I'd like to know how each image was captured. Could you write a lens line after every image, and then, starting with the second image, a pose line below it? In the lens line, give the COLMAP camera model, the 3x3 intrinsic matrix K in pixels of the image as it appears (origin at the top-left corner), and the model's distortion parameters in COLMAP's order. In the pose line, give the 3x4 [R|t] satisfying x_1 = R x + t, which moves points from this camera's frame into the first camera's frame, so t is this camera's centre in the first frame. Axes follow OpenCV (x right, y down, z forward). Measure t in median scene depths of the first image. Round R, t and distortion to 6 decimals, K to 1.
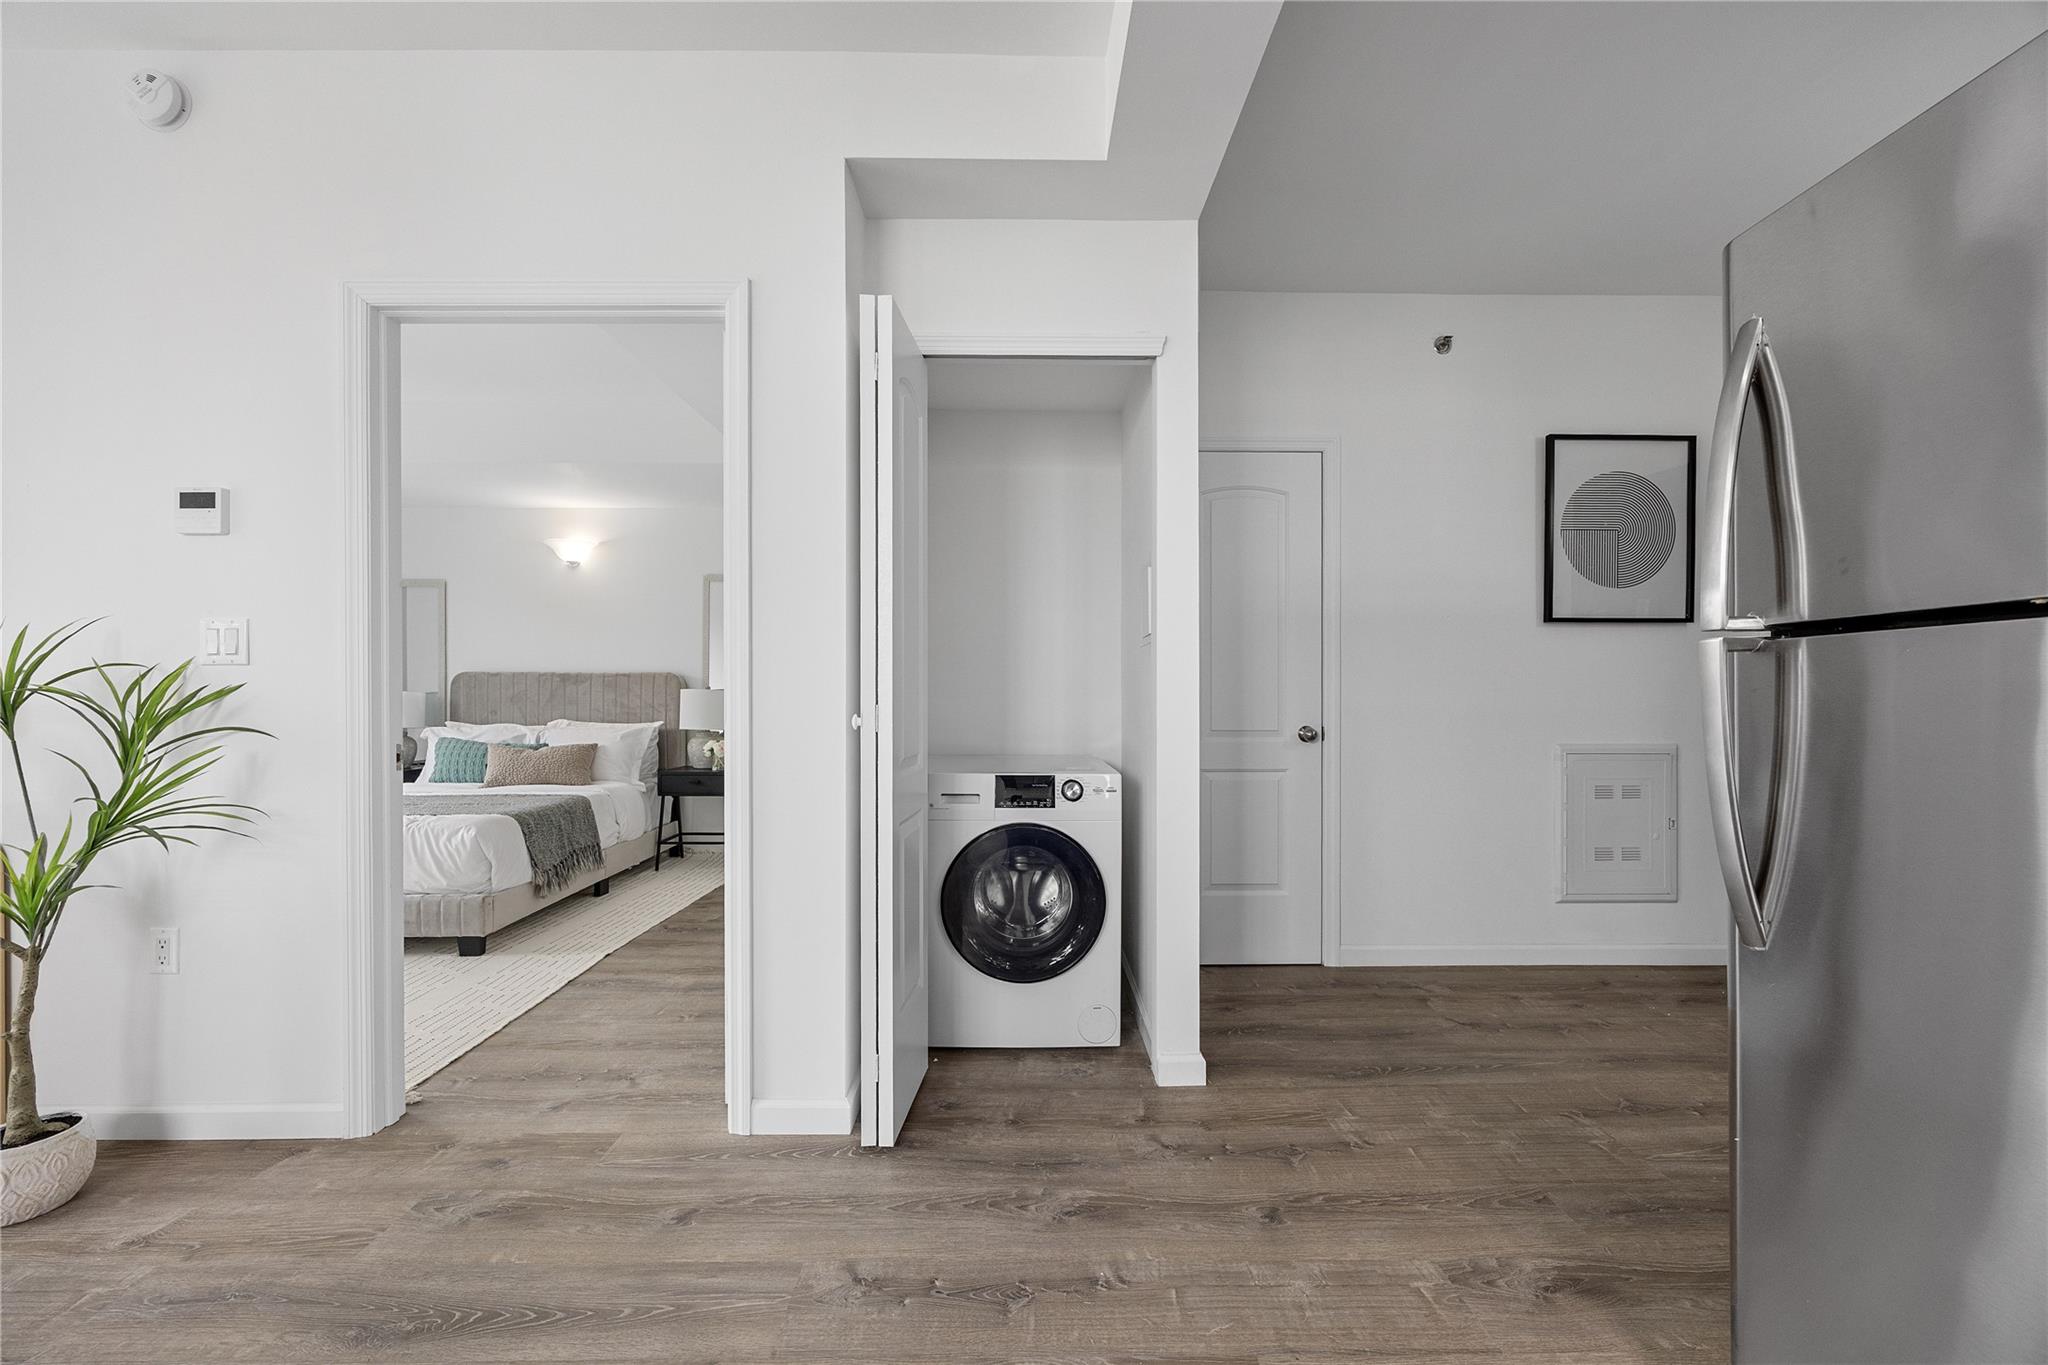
lens RADIAL K [[780.8, 0, 989.0], [0, 780.8, 699.3], [0, 0, 1]] dist [-0.009517, 0.002908]
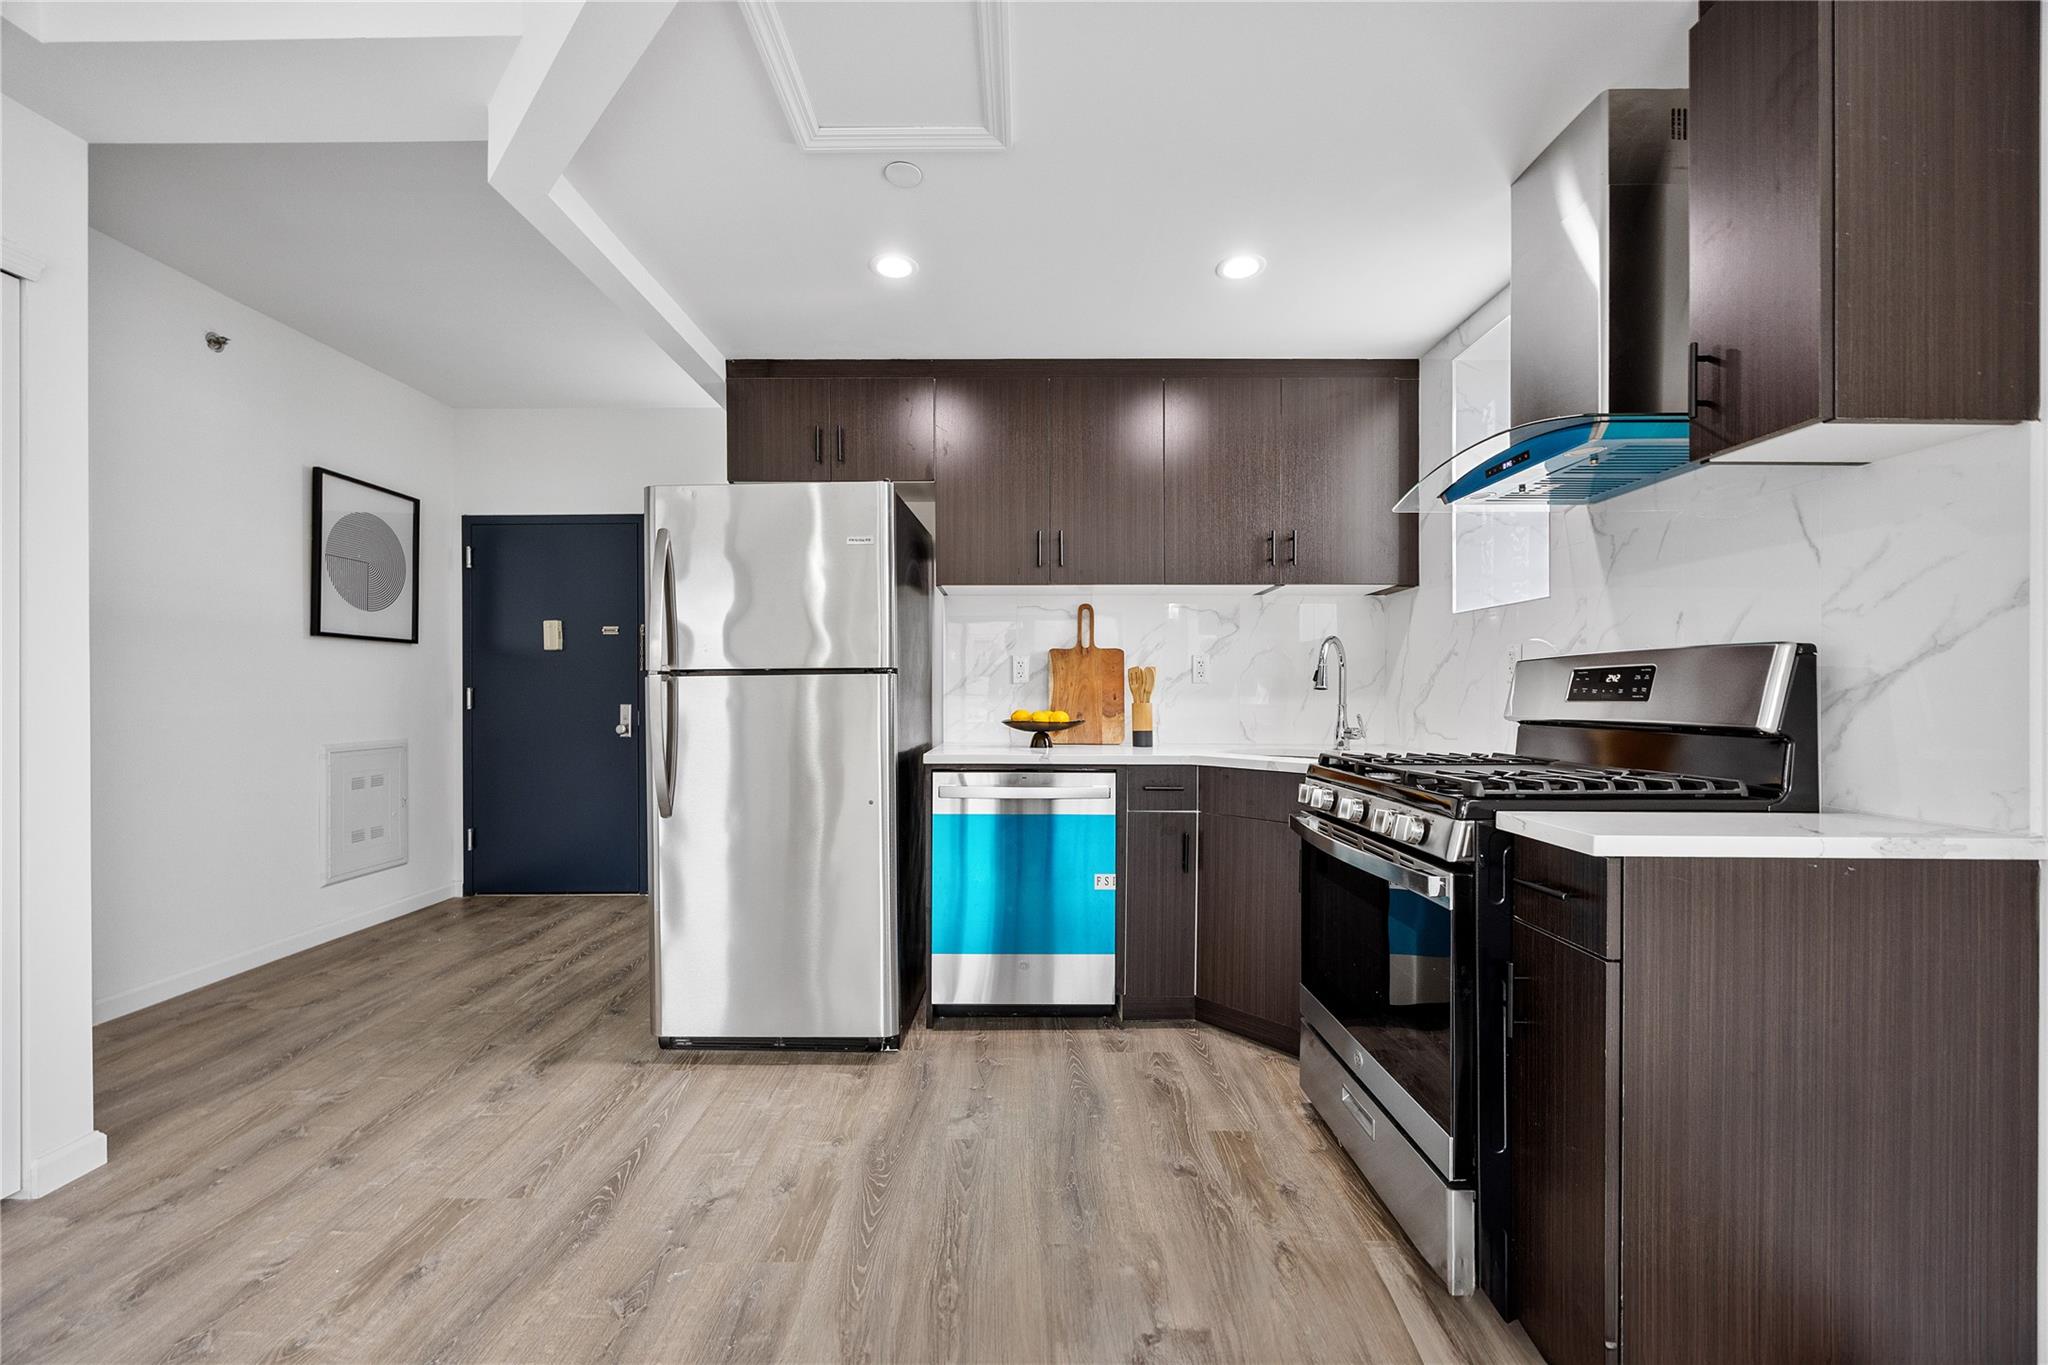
lens RADIAL K [[780.8, 0, 1039.7], [0, 780.8, 693.6], [0, 0, 1]] dist [-0.009517, 0.002908]
pose [[-0.019424, 0.000637, 0.999811, -0.587282], [0.005542, 0.999985, -0.000529, -0.014712], [-0.999796, 0.005531, -0.019428, -0.012851]]
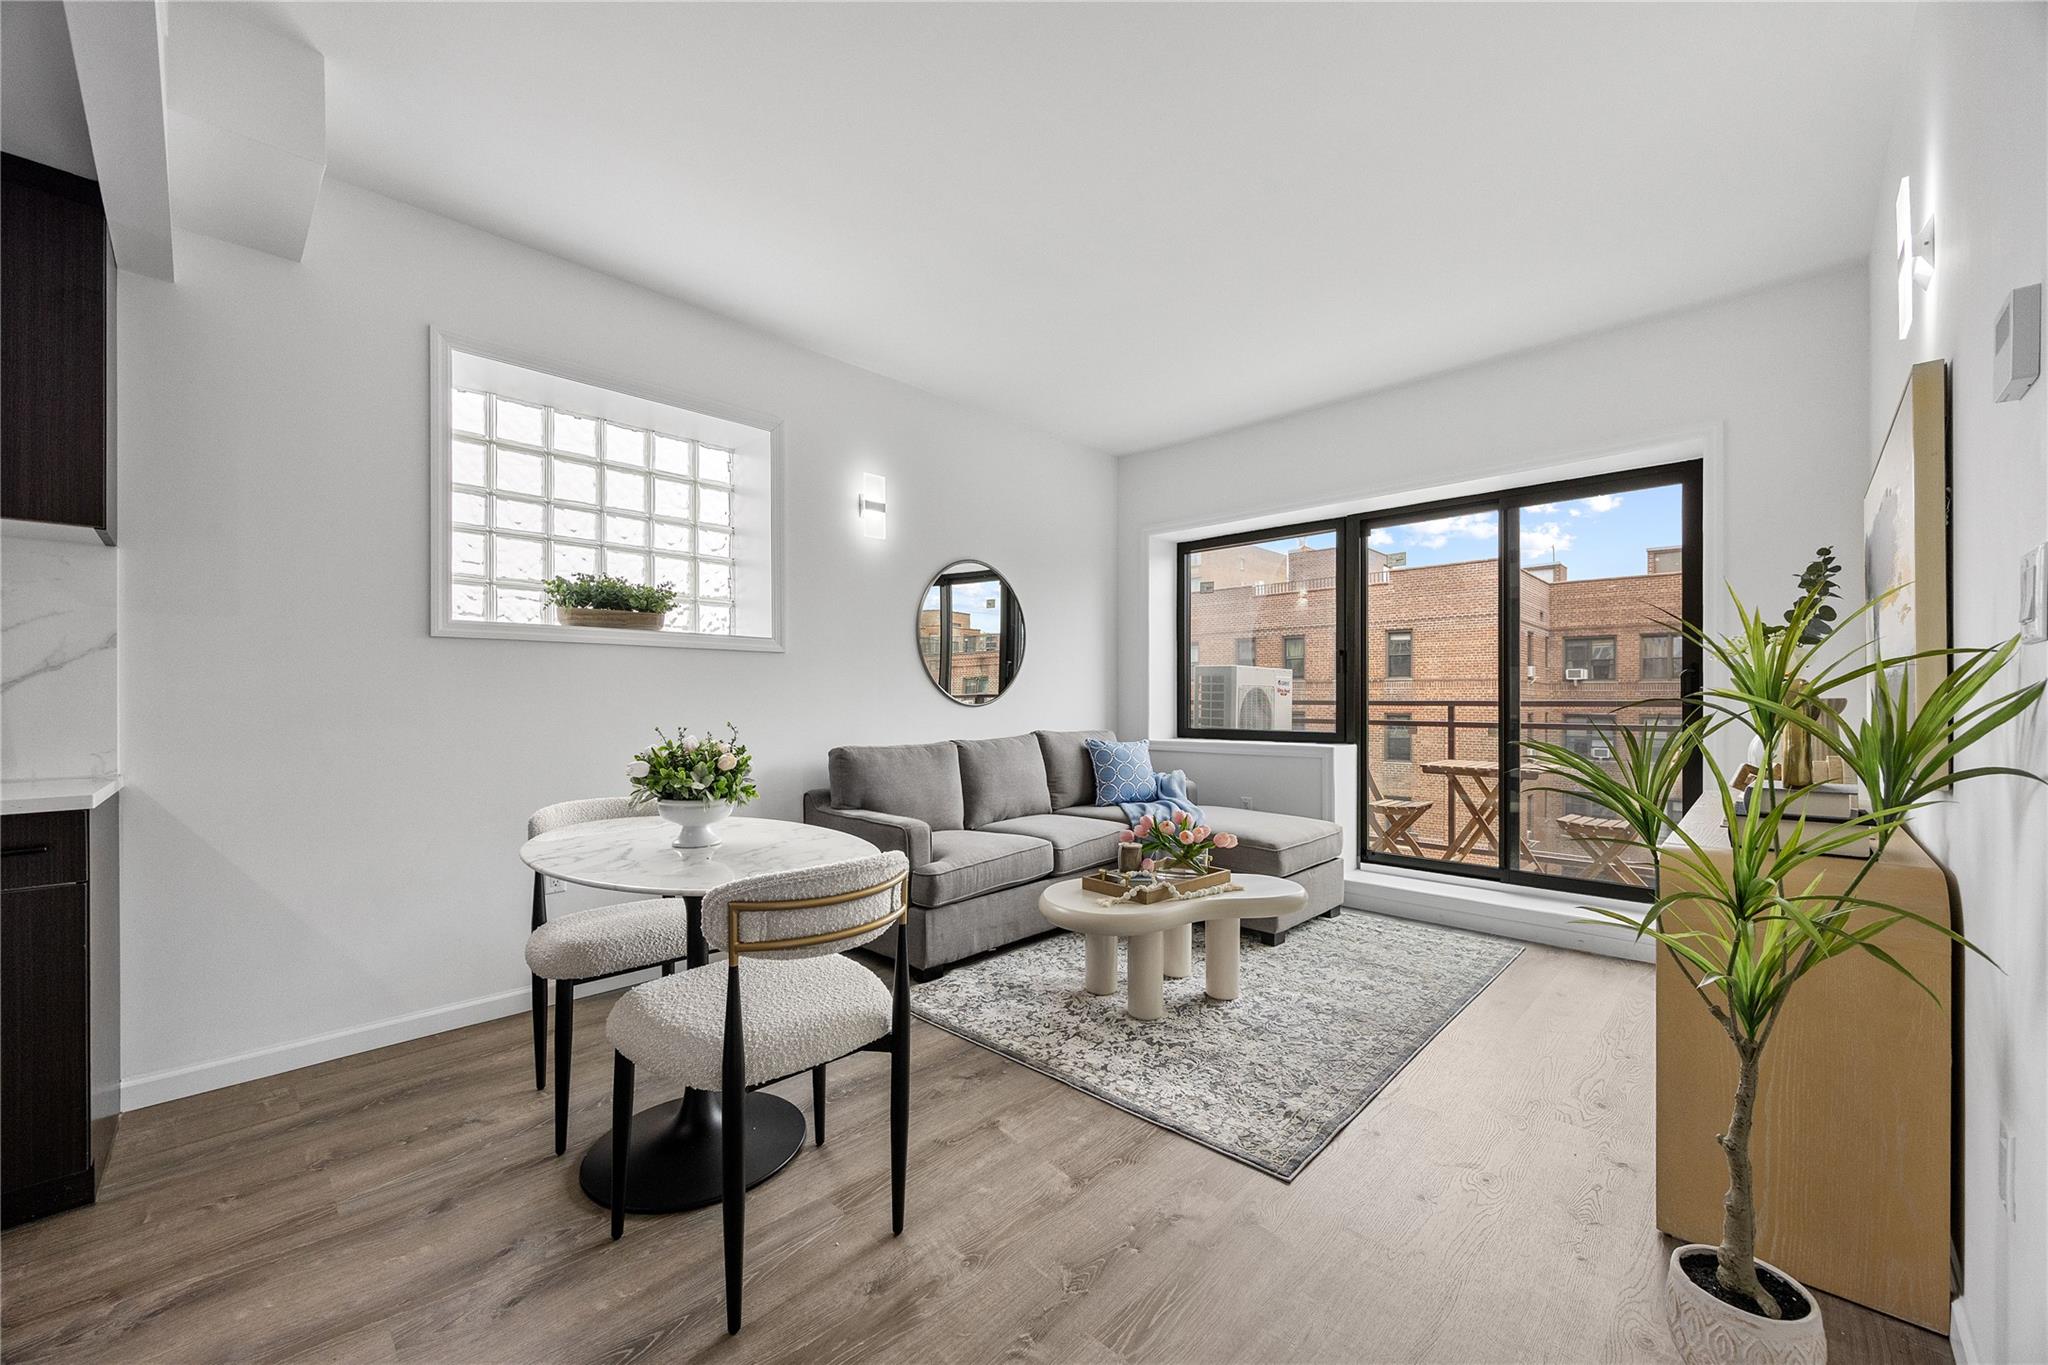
lens RADIAL K [[780.8, 0, 1016.6], [0, 780.8, 693.6], [0, 0, 1]] dist [-0.009517, 0.002908]
pose [[-0.694396, -0.001395, -0.719592, -0.155126], [-0.000606, 0.999999, -0.001353, -0.014604], [0.719593, -0.000503, -0.694396, 0.771845]]
